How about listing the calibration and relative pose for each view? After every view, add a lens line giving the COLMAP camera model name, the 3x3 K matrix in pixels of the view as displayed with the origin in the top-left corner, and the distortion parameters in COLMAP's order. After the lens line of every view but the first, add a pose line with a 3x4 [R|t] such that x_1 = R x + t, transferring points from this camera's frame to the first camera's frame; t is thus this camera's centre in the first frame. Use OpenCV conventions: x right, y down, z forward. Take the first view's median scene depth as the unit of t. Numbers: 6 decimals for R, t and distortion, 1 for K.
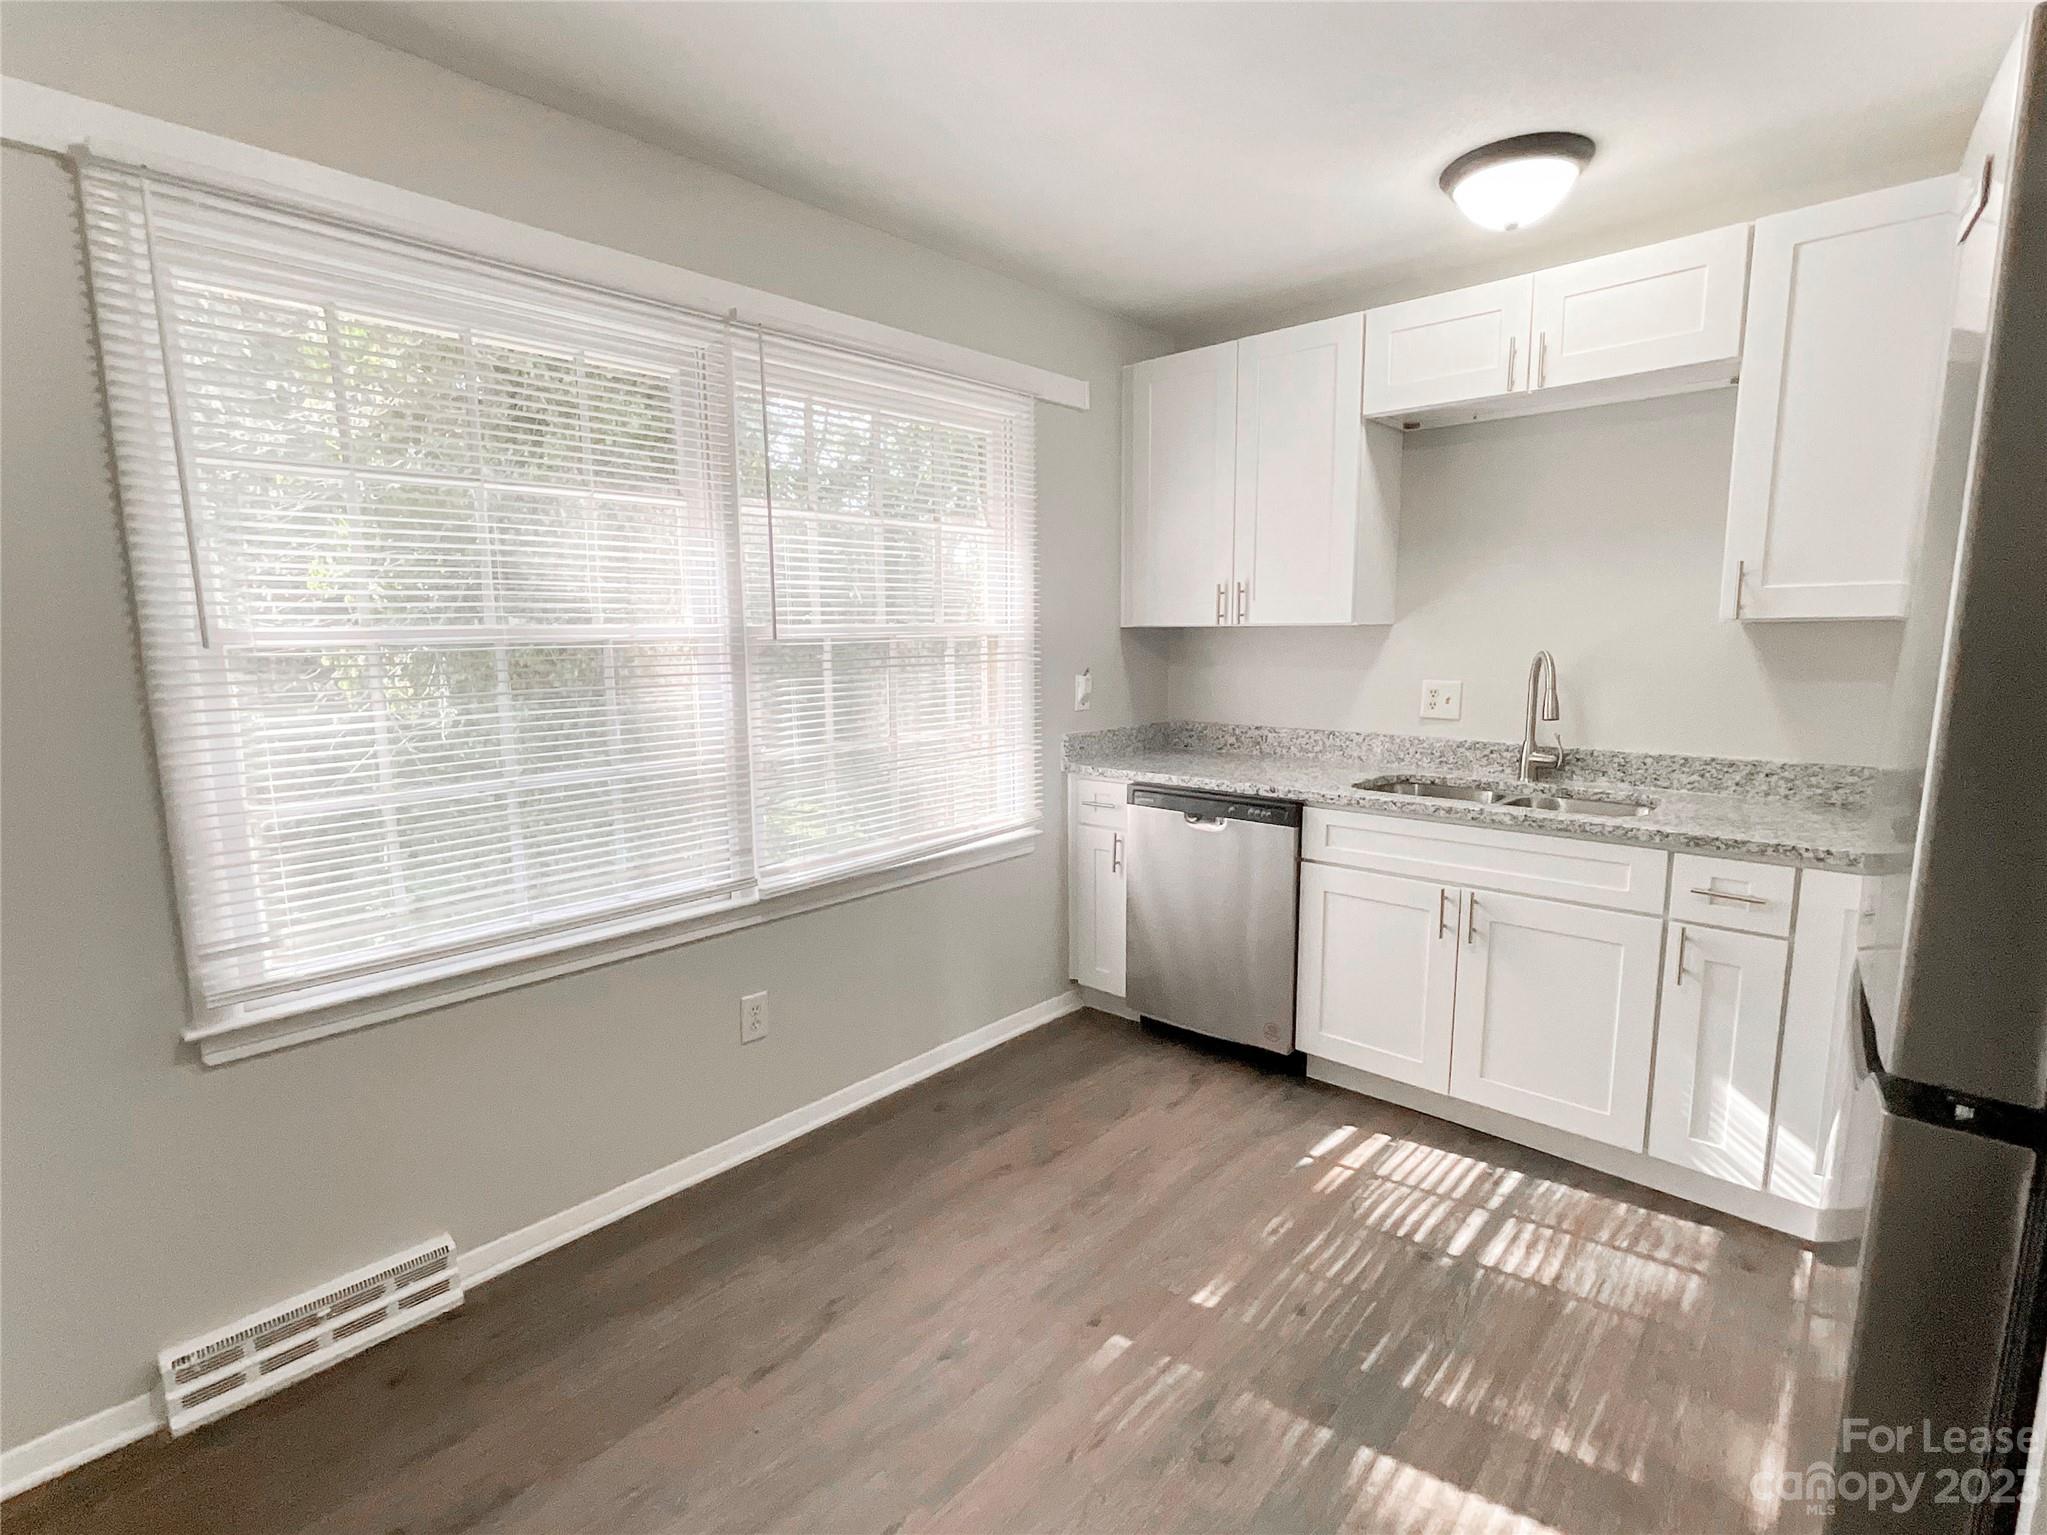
lens RADIAL K [[967.2, 0, 1029.7], [0, 967.2, 771.6], [0, 0, 1]] dist [-0.001224, 0.000923]
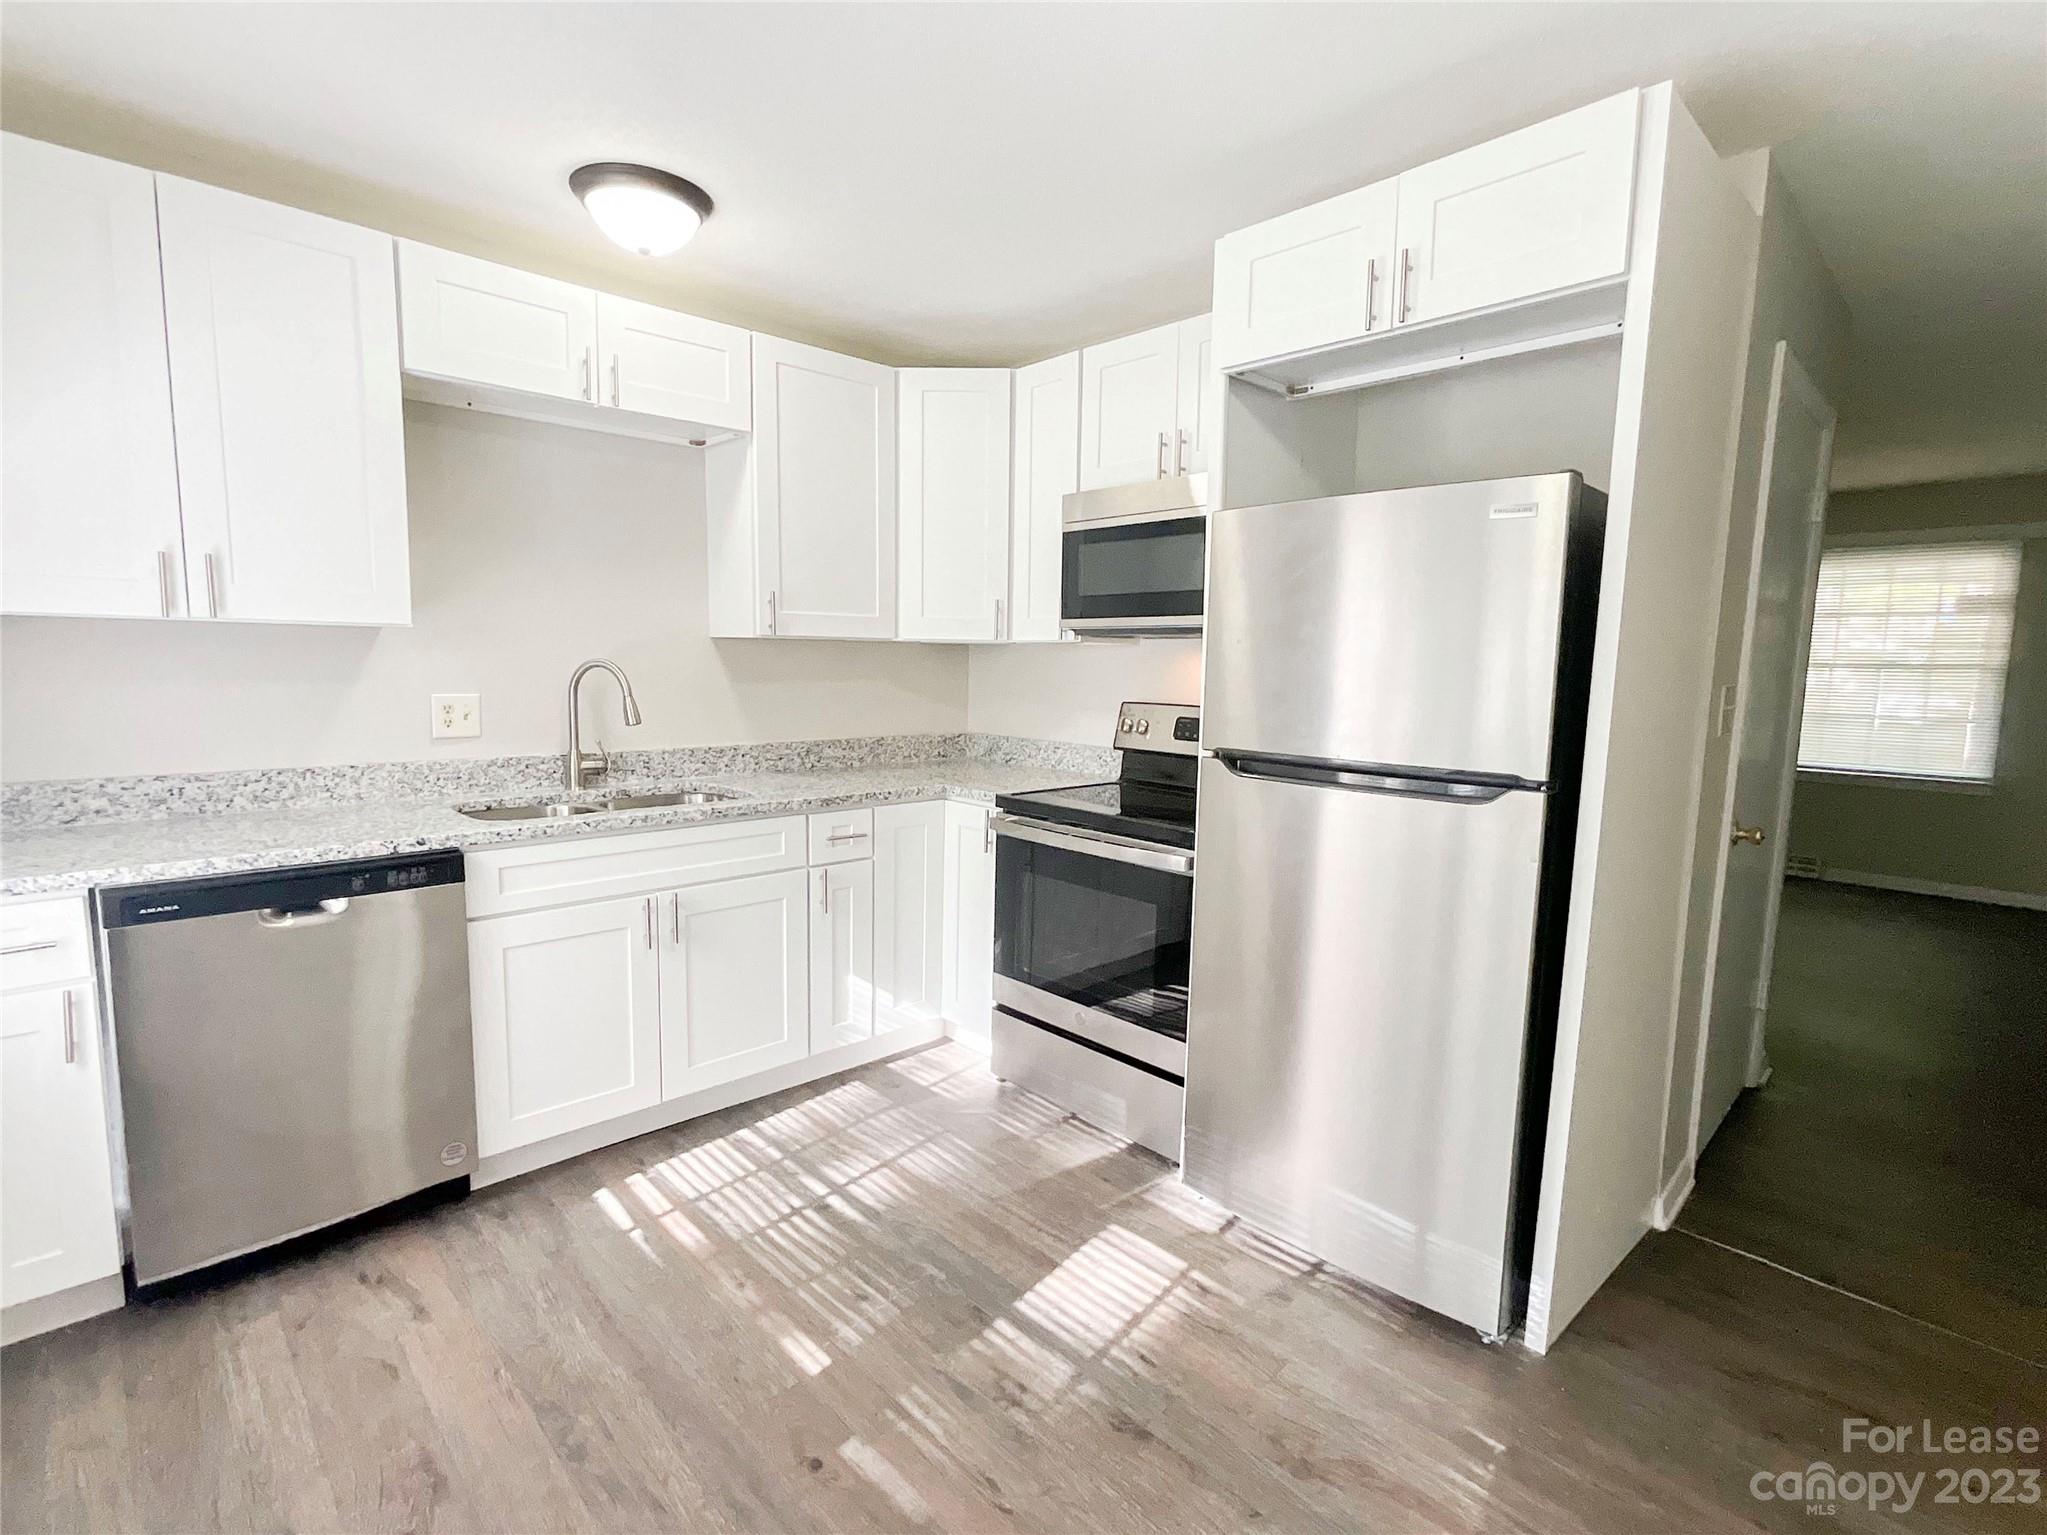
lens RADIAL K [[967.2, 0, 1029.7], [0, 967.2, 771.6], [0, 0, 1]] dist [-0.001224, 0.000923]
pose [[0.073525, -0.107872, 0.991442, -0.489900], [0.126892, 0.987065, 0.097985, -0.052443], [-0.989188, 0.118602, 0.086262, 0.492572]]
